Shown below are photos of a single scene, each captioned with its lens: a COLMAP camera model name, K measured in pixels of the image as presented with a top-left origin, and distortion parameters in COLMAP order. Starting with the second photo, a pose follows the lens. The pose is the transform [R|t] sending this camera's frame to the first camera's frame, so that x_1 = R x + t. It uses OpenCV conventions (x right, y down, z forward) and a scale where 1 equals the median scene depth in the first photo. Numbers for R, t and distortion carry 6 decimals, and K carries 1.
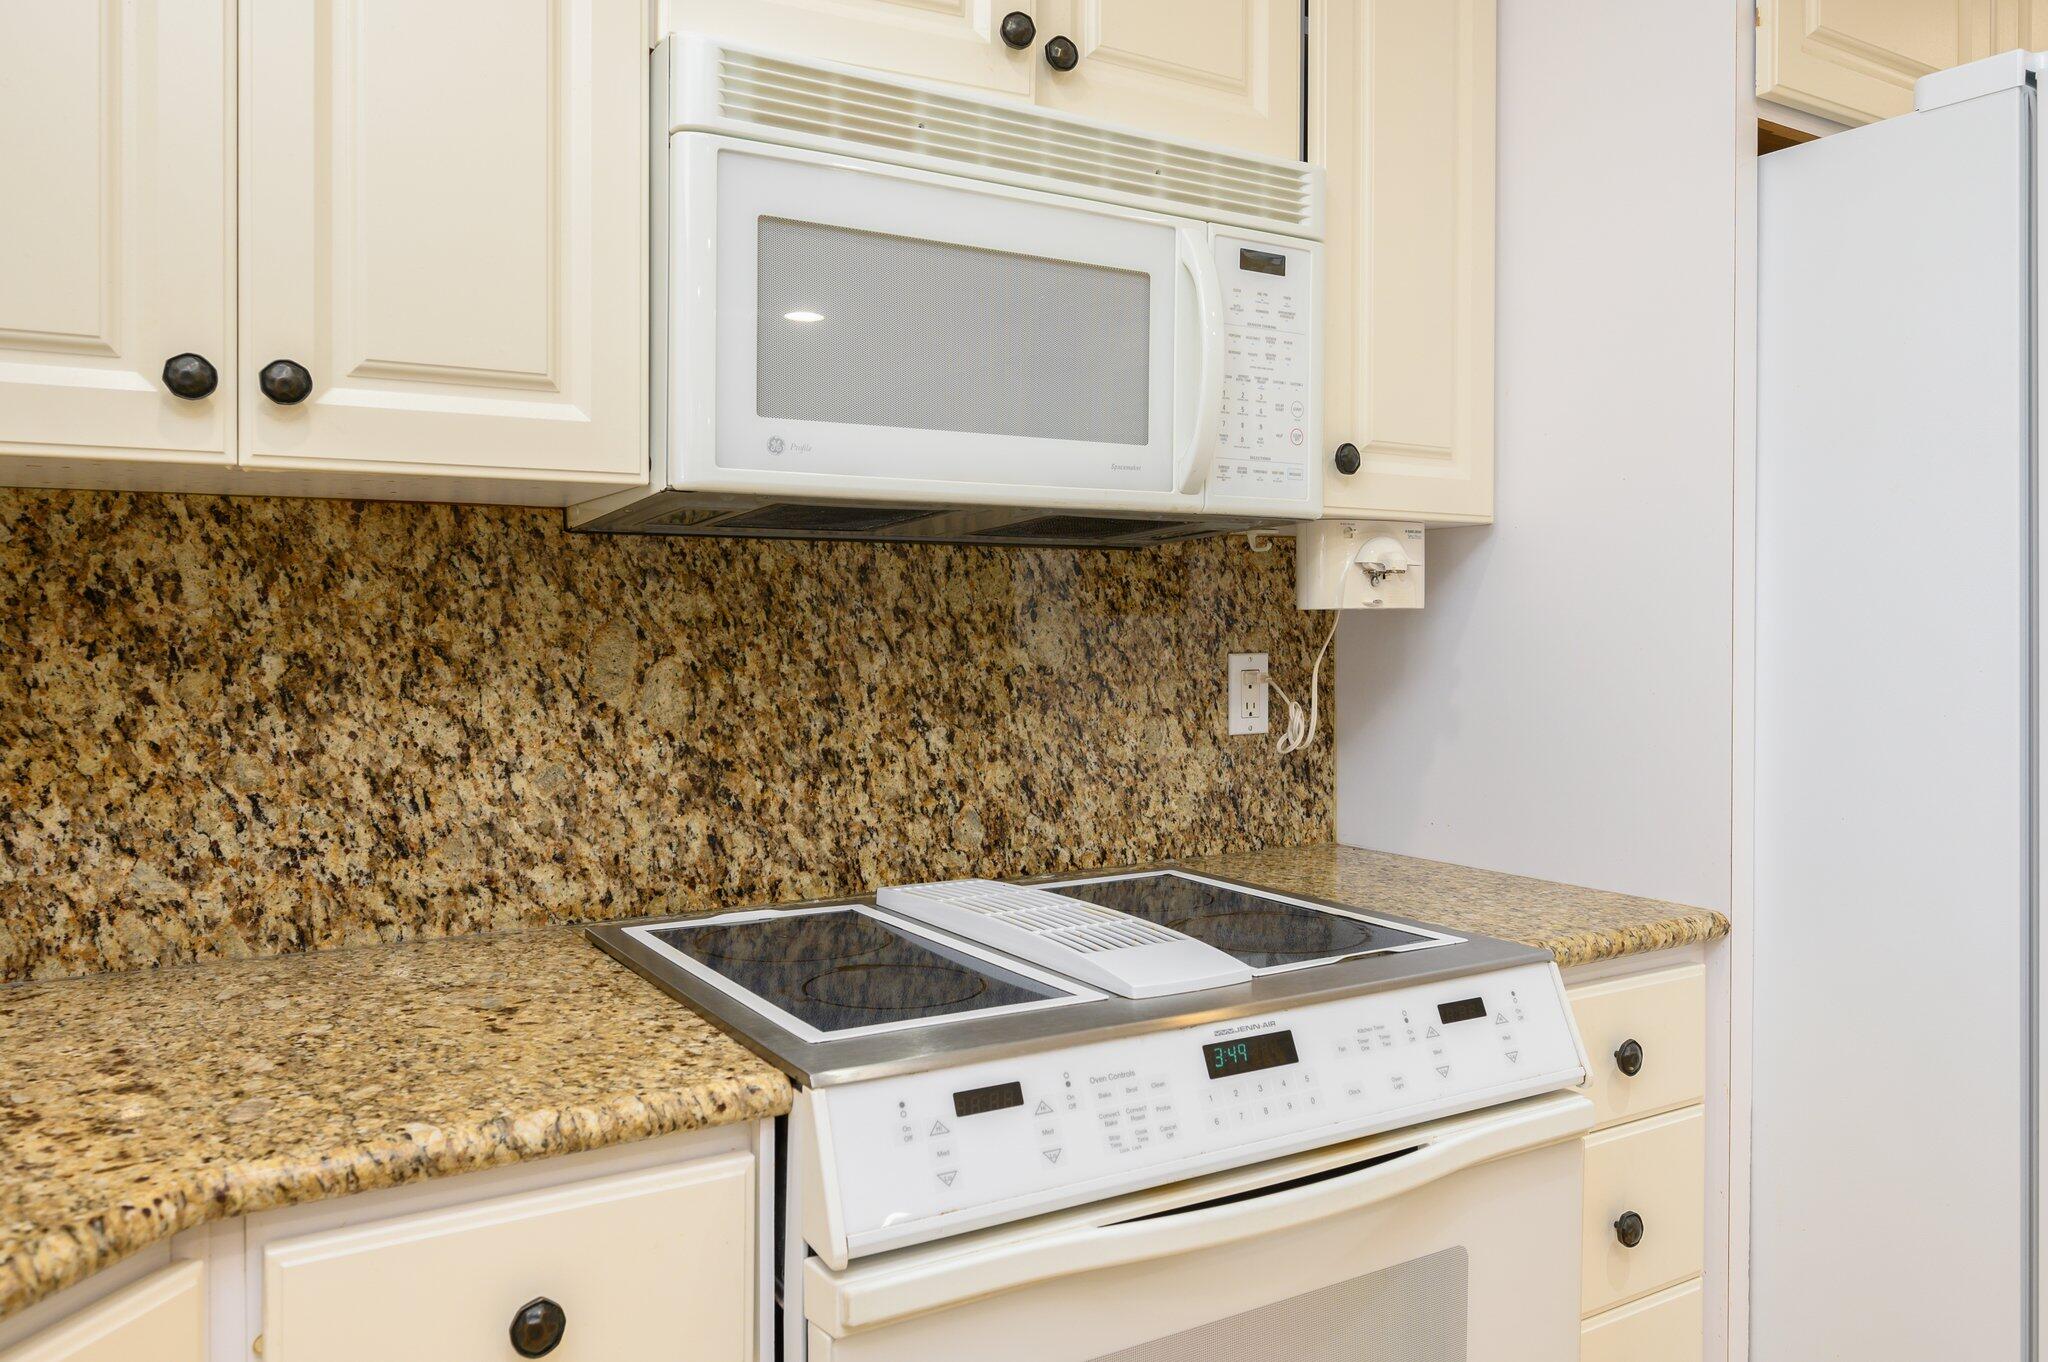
lens RADIAL K [[1486.8, 0, 1017.1], [0, 1486.8, 671.2], [0, 0, 1]] dist [-0.000599, -0.000094]
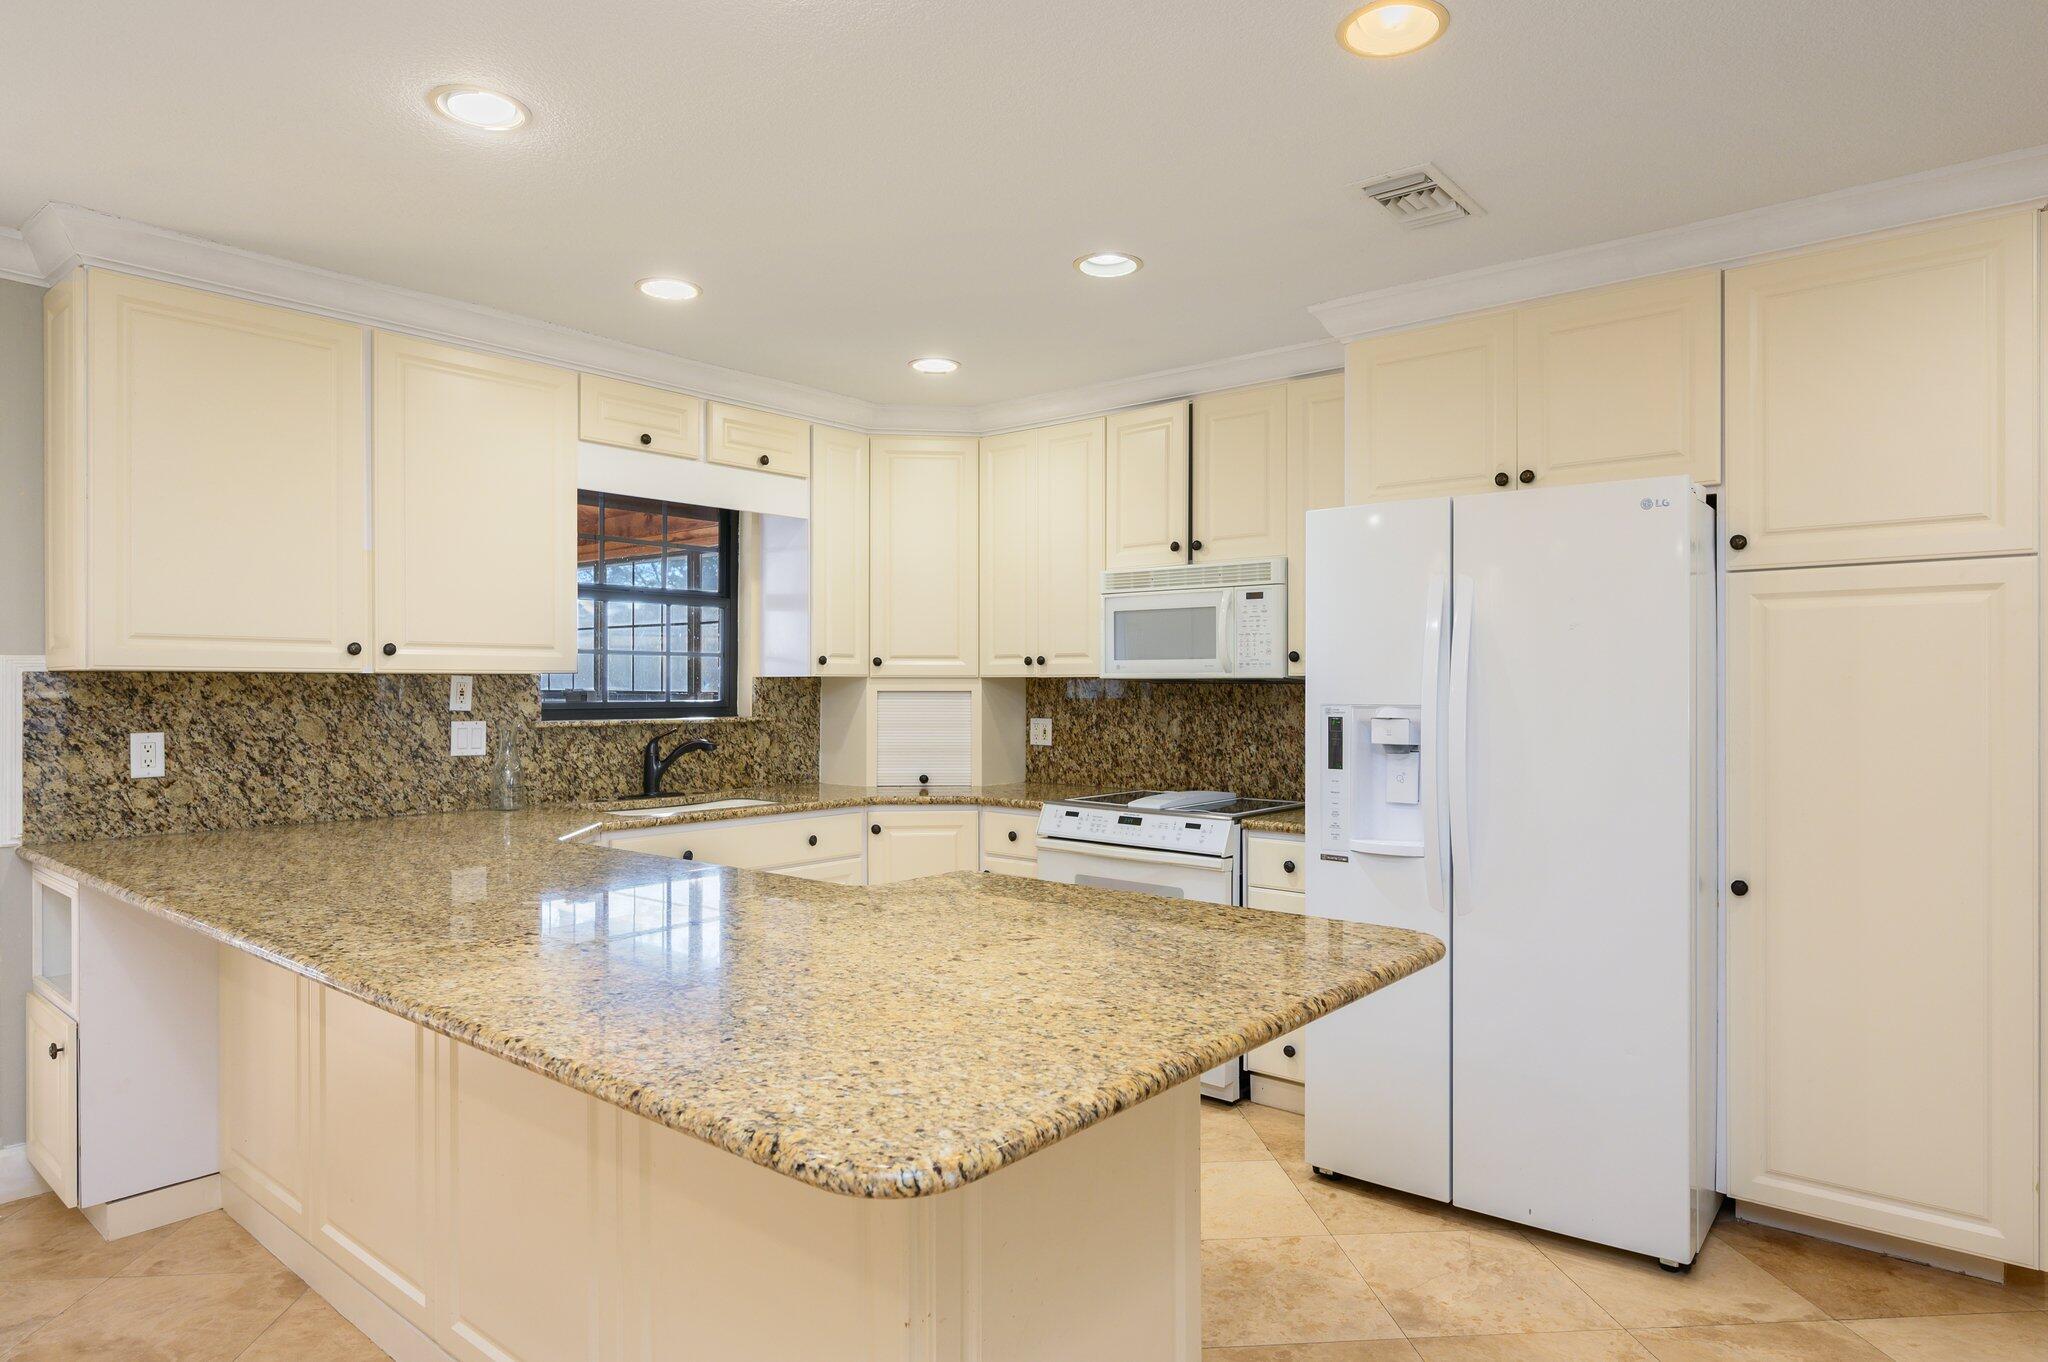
lens RADIAL K [[1205.3, 0, 1030.5], [0, 1205.3, 690.1], [0, 0, 1]] dist [-0.003531, 0.002318]
pose [[0.309279, 0.008385, -0.950935, 2.361474], [-0.033555, 0.999435, -0.002100, -0.058592], [0.950379, 0.032558, 0.309385, -0.203116]]
